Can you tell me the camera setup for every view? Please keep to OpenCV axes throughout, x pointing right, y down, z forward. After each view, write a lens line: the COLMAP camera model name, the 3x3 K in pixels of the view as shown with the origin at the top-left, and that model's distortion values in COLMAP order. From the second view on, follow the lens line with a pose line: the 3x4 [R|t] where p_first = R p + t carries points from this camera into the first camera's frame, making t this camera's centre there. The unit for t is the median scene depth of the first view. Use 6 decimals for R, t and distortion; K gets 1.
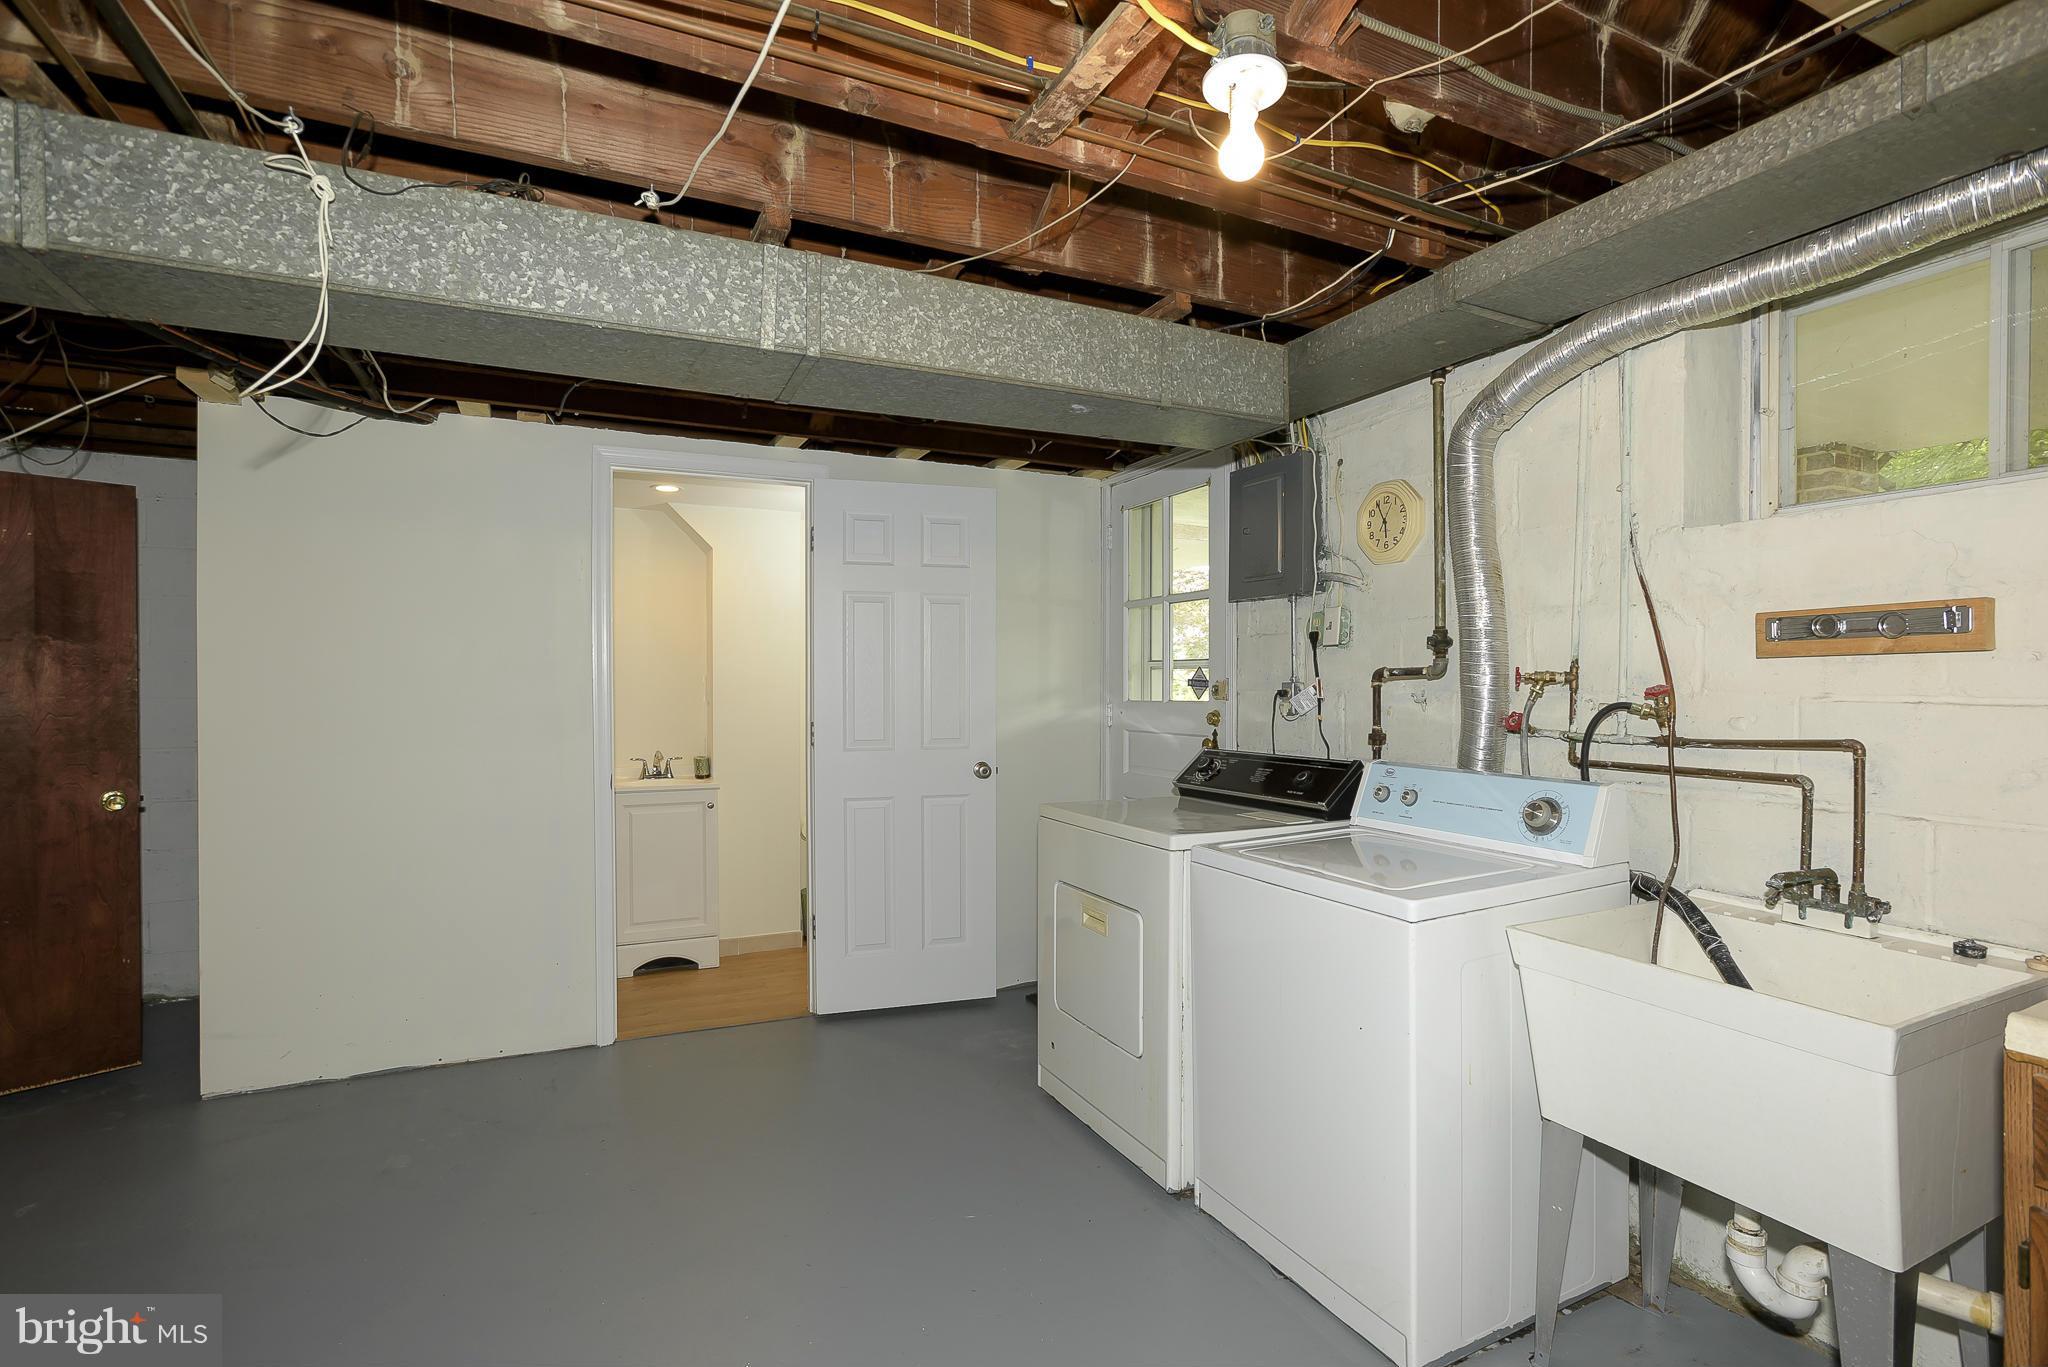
lens RADIAL K [[994.4, 0, 1006.8], [0, 994.4, 693.6], [0, 0, 1]] dist [-0.026099, 0.018806]
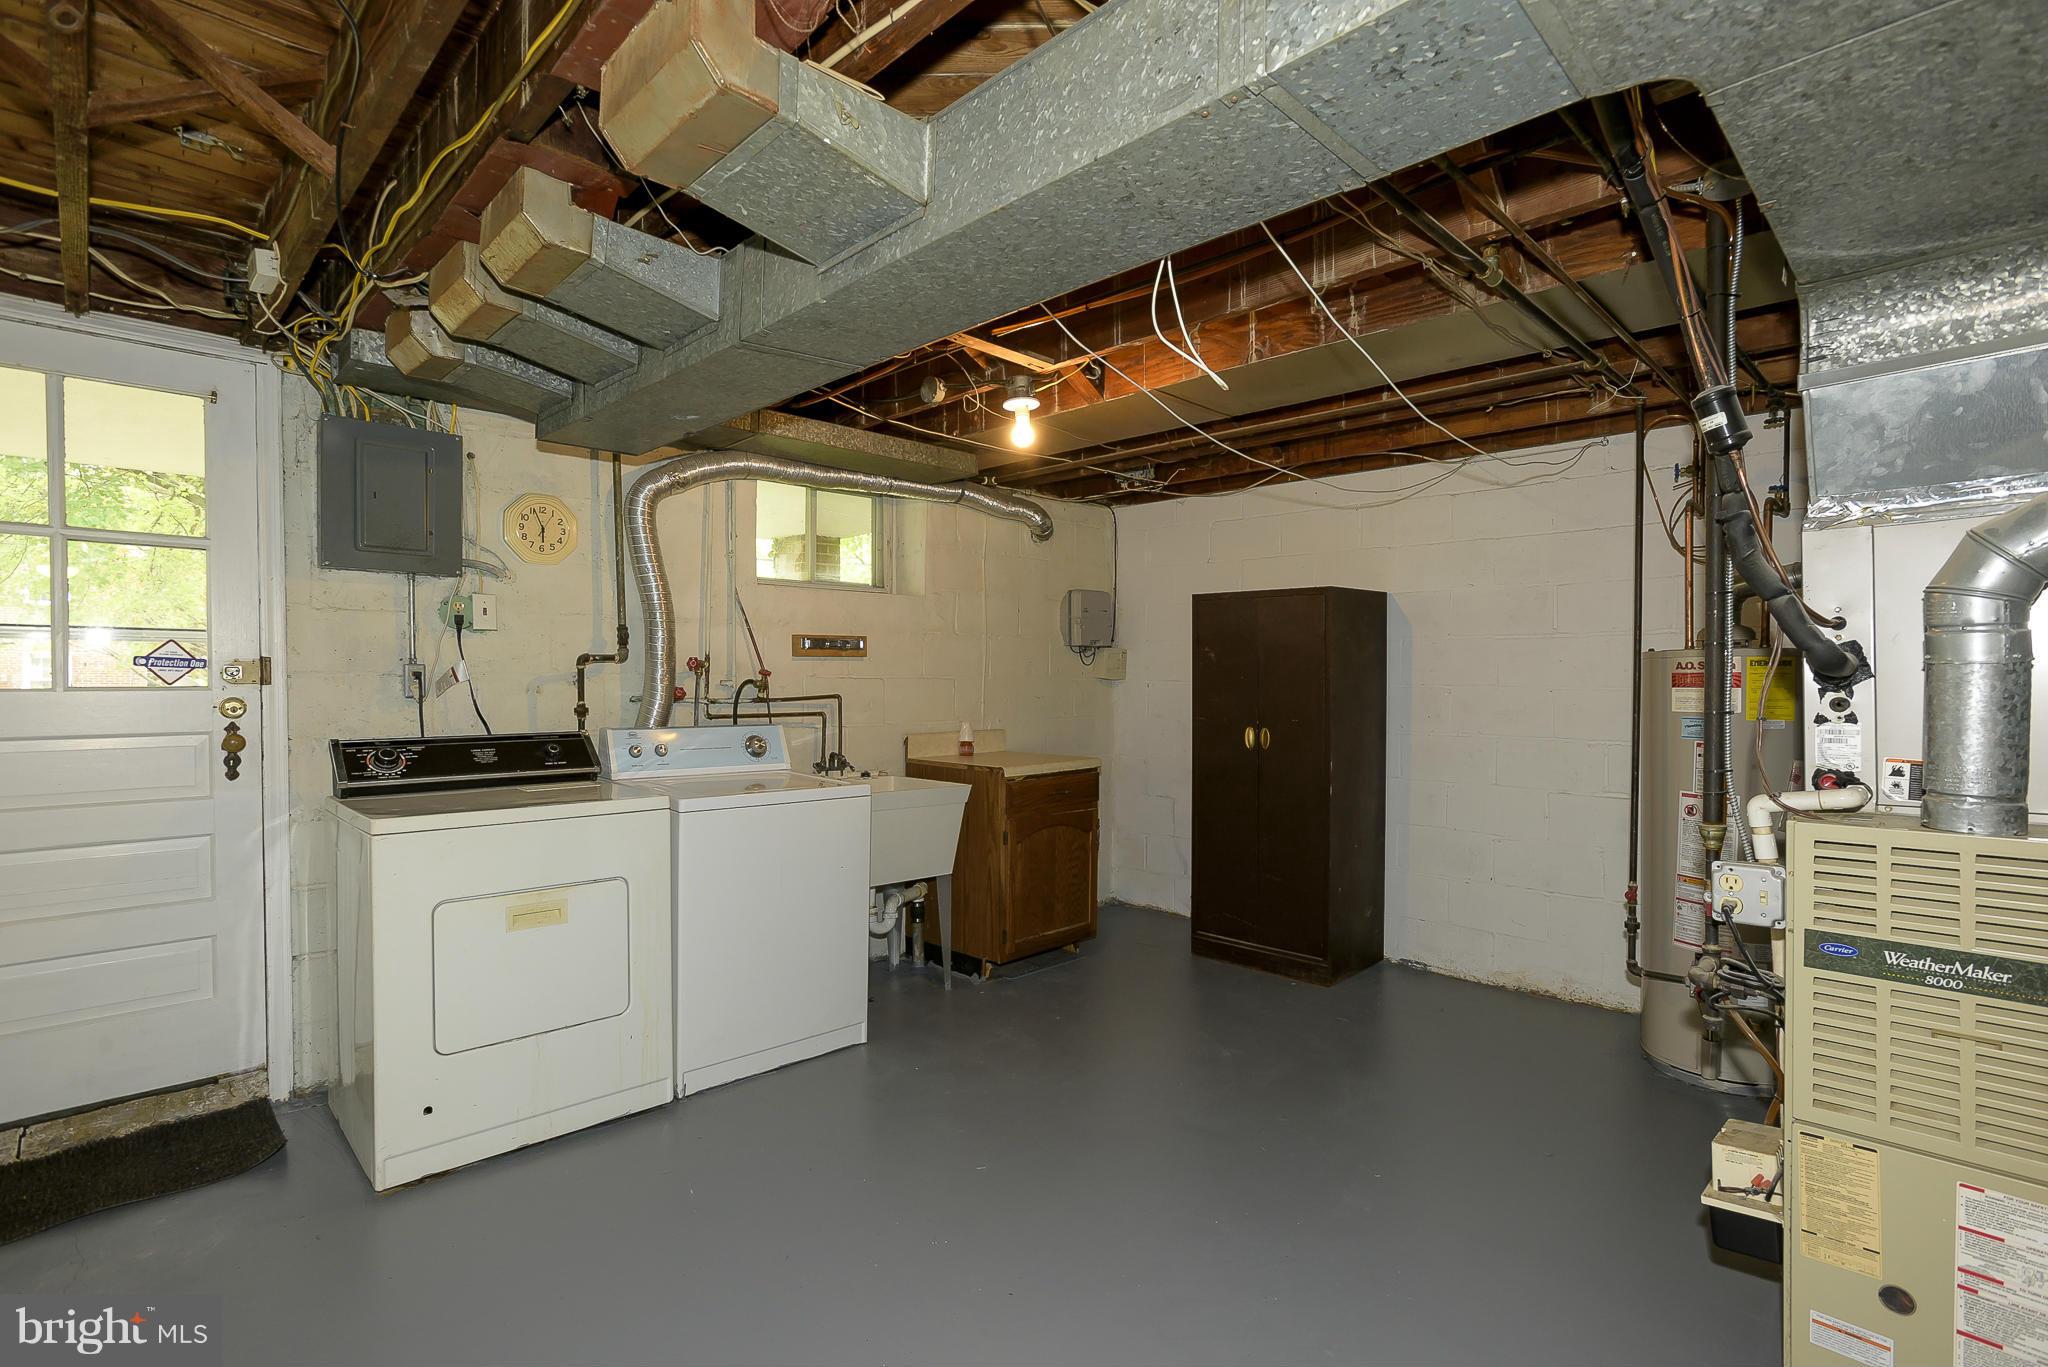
lens RADIAL K [[958.4, 0, 1024.0], [0, 958.4, 683.5], [0, 0, 1]] dist [-0.028794, 0.000065]
pose [[-0.346670, -0.009594, 0.937938, -1.134882], [0.002073, 0.999937, 0.010994, -0.001281], [-0.937985, 0.005756, -0.346628, 1.110537]]
